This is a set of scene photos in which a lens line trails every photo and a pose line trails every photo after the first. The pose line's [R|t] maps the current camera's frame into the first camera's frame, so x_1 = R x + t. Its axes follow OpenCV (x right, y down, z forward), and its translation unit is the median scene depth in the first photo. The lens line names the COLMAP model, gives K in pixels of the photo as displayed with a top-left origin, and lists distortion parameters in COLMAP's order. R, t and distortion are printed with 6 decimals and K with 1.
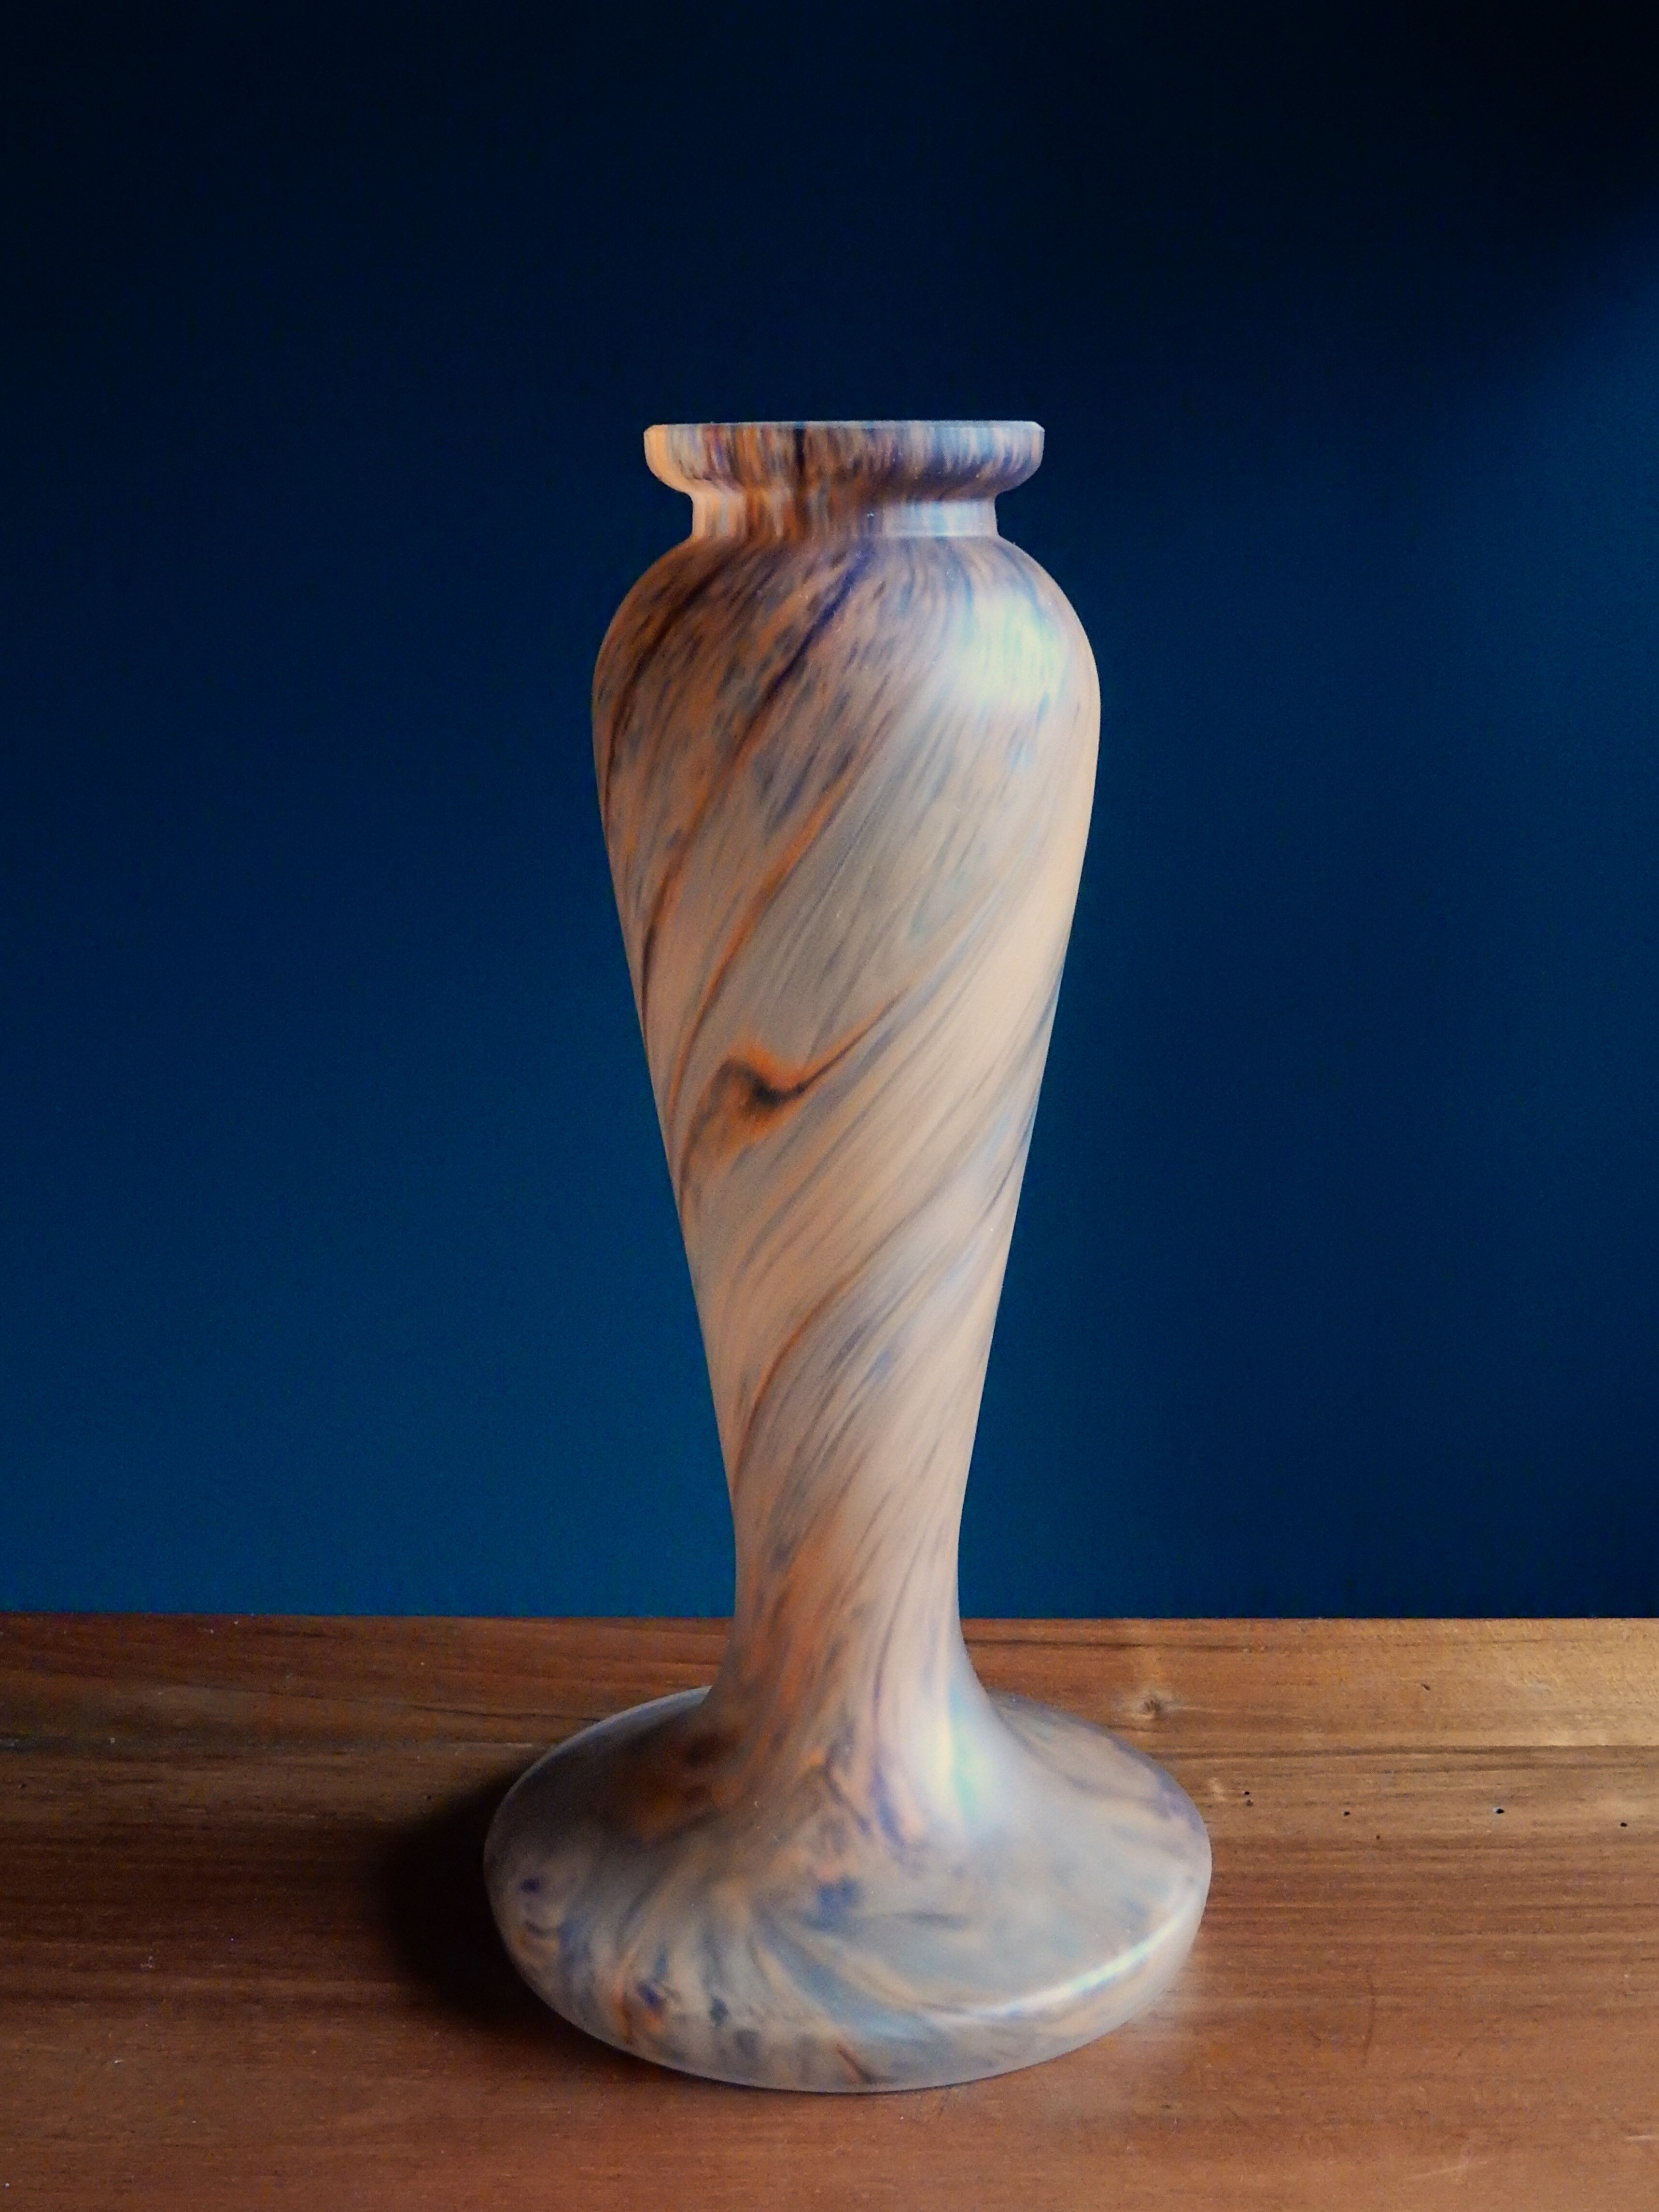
lens RADIAL K [[2682.9, 0, 788.5], [0, 2682.9, 1067.7], [0, 0, 1]] dist [-0.054561, 0.000000]
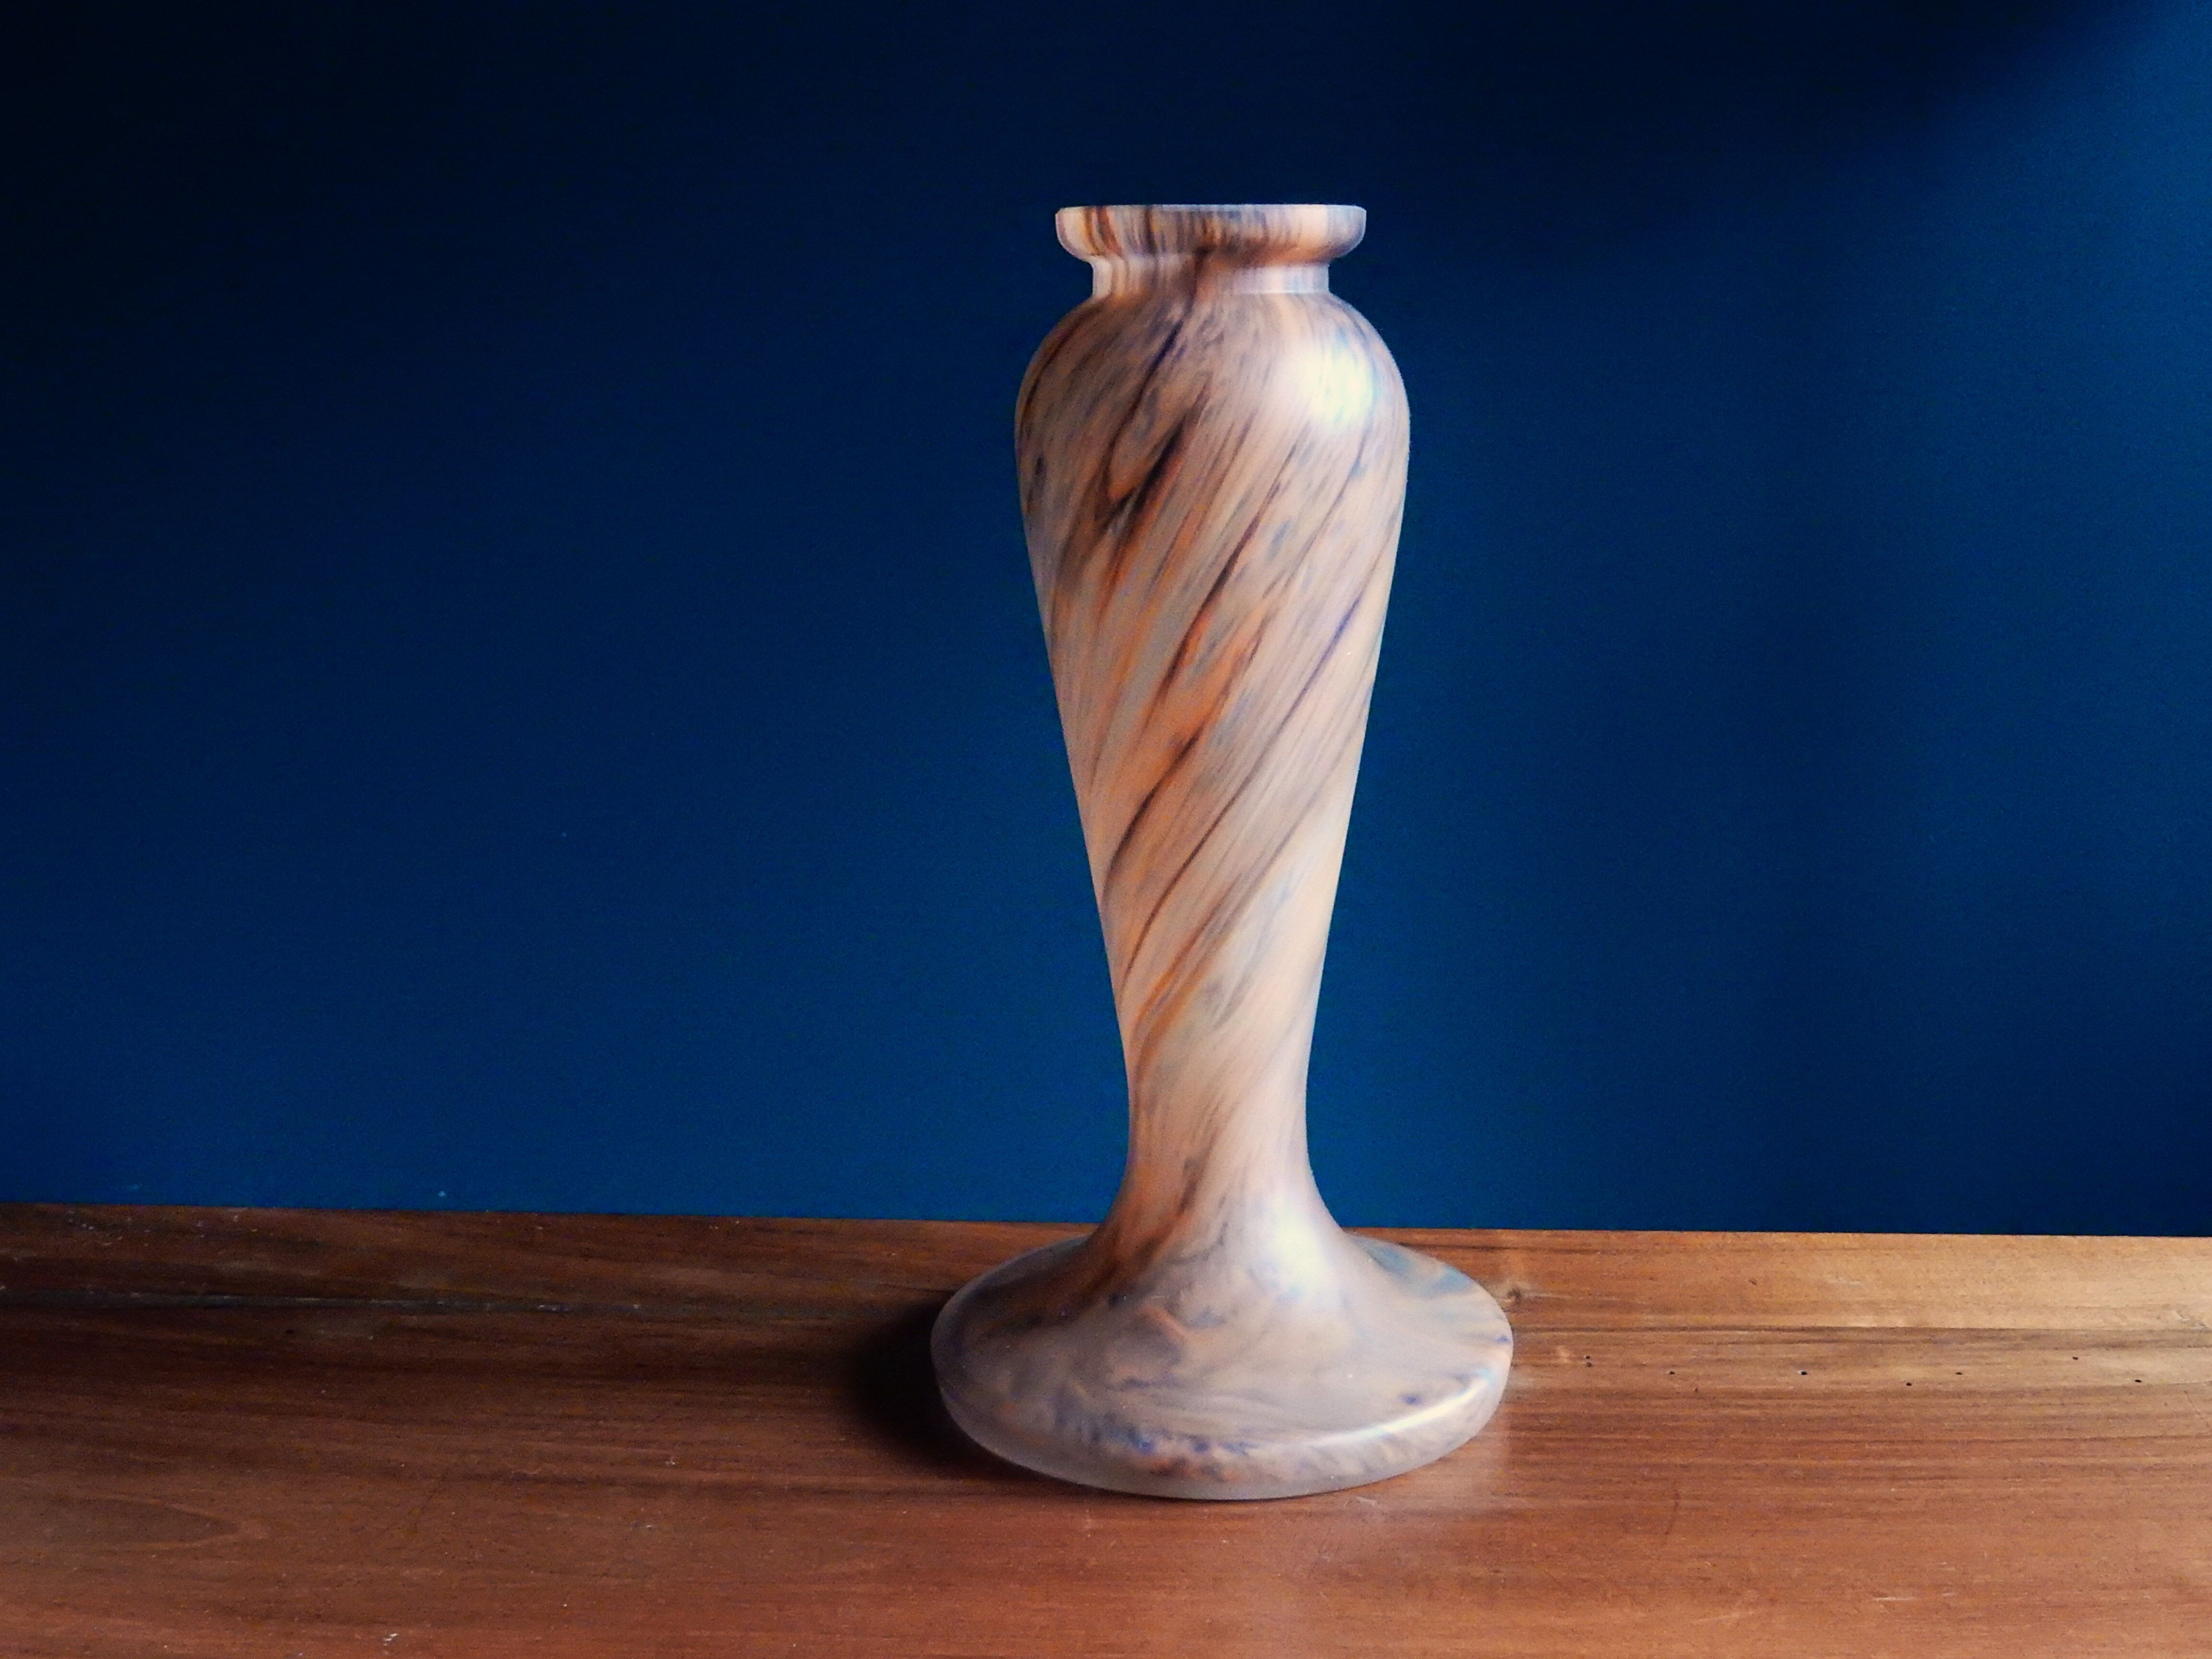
lens RADIAL K [[2682.7, 0, 1097.4], [0, 2682.7, 821.5], [0, 0, 1]] dist [-0.054561, 0.000000]
pose [[0.998225, -0.000329, -0.059555, 0.029529], [-0.000027, 0.999982, -0.005972, 0.048354], [0.059556, 0.005963, 0.998207, -0.222615]]
